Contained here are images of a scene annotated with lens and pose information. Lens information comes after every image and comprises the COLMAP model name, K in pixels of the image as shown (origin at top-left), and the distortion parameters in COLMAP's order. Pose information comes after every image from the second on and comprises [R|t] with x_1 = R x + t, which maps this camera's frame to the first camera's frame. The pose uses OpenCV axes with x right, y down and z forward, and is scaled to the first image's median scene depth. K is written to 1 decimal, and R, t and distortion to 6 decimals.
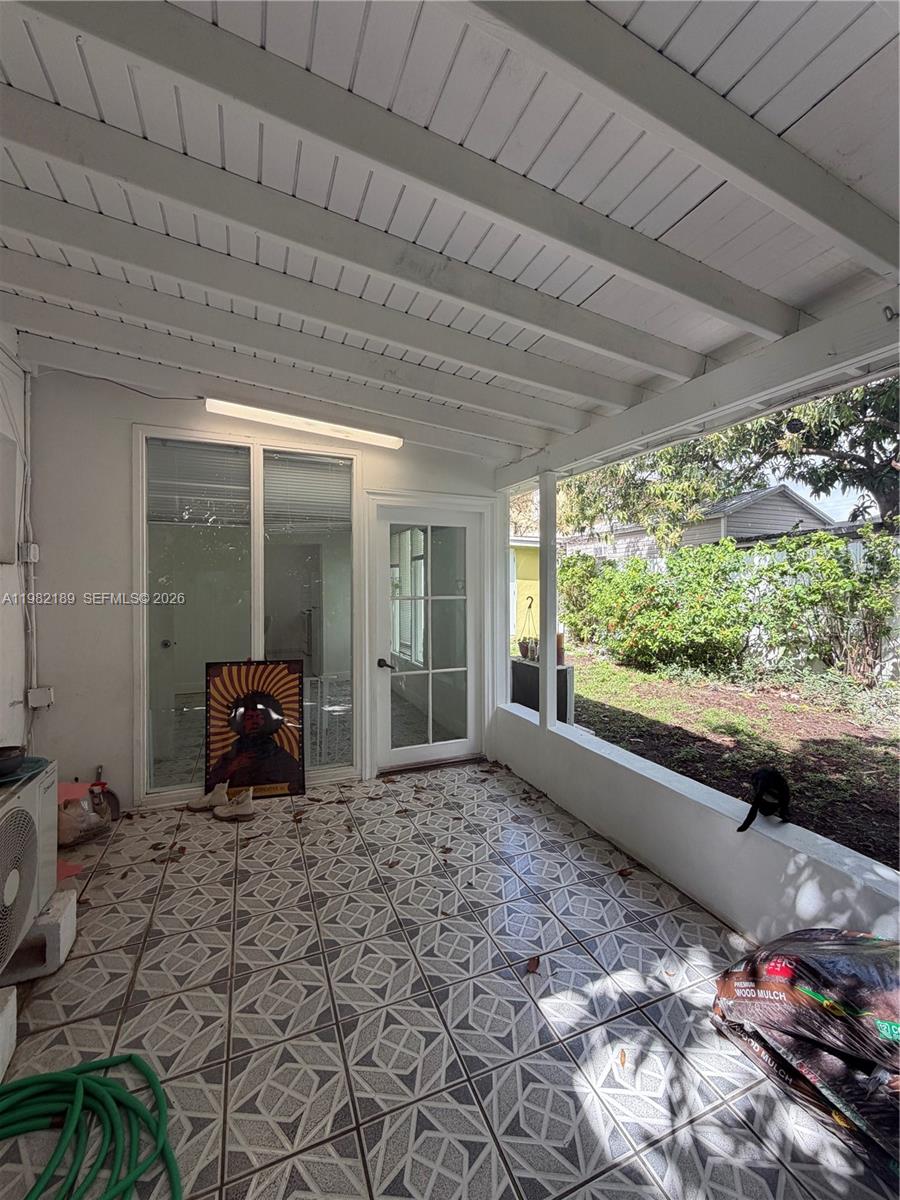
lens RADIAL K [[478.9, 0, 449.5], [0, 478.9, 596.6], [0, 0, 1]] dist [-0.000844, 0.000373]
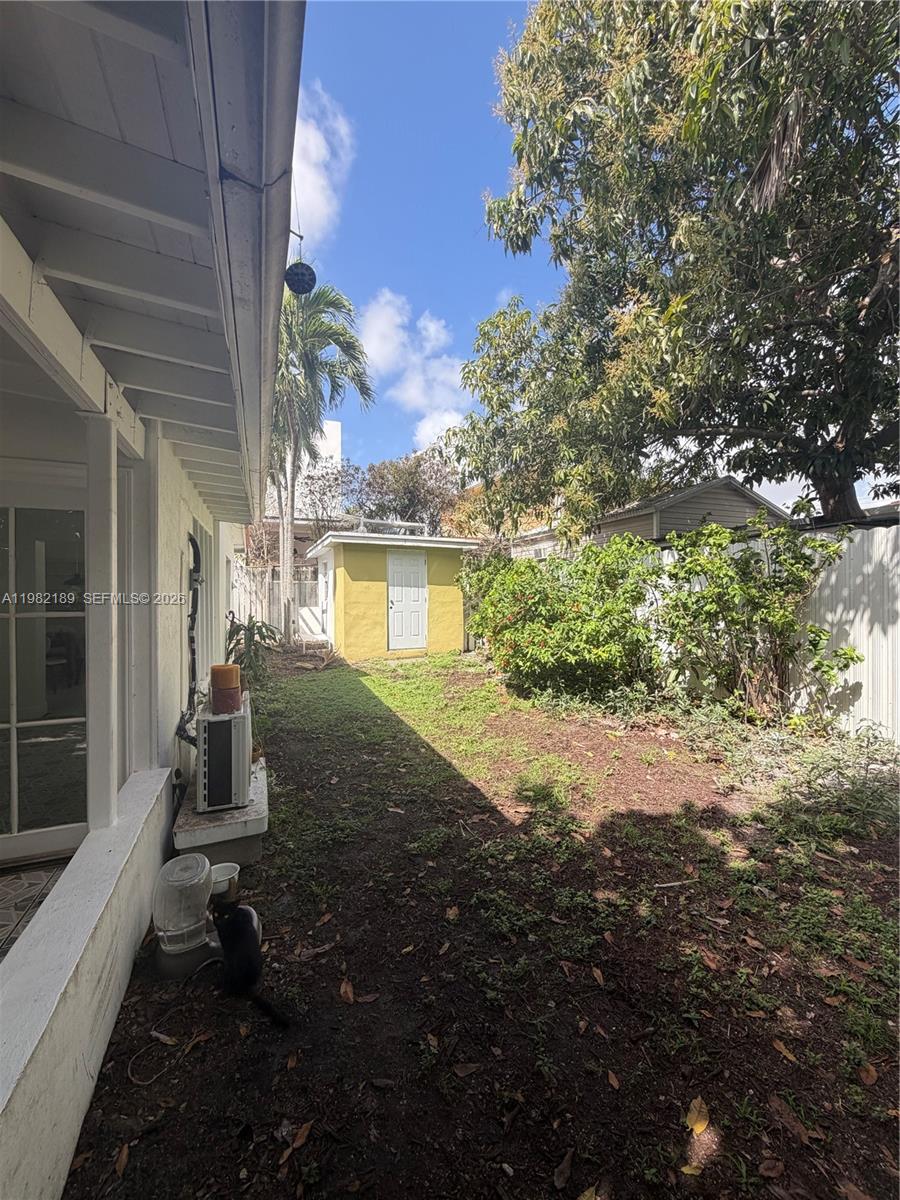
lens RADIAL K [[478.9, 0, 449.5], [0, 478.9, 596.6], [0, 0, 1]] dist [-0.000844, 0.000373]
pose [[0.999862, -0.002118, -0.016506, 0.334626], [0.001964, 0.999954, -0.009378, -0.009095], [0.016525, 0.009345, 0.999820, 0.196265]]
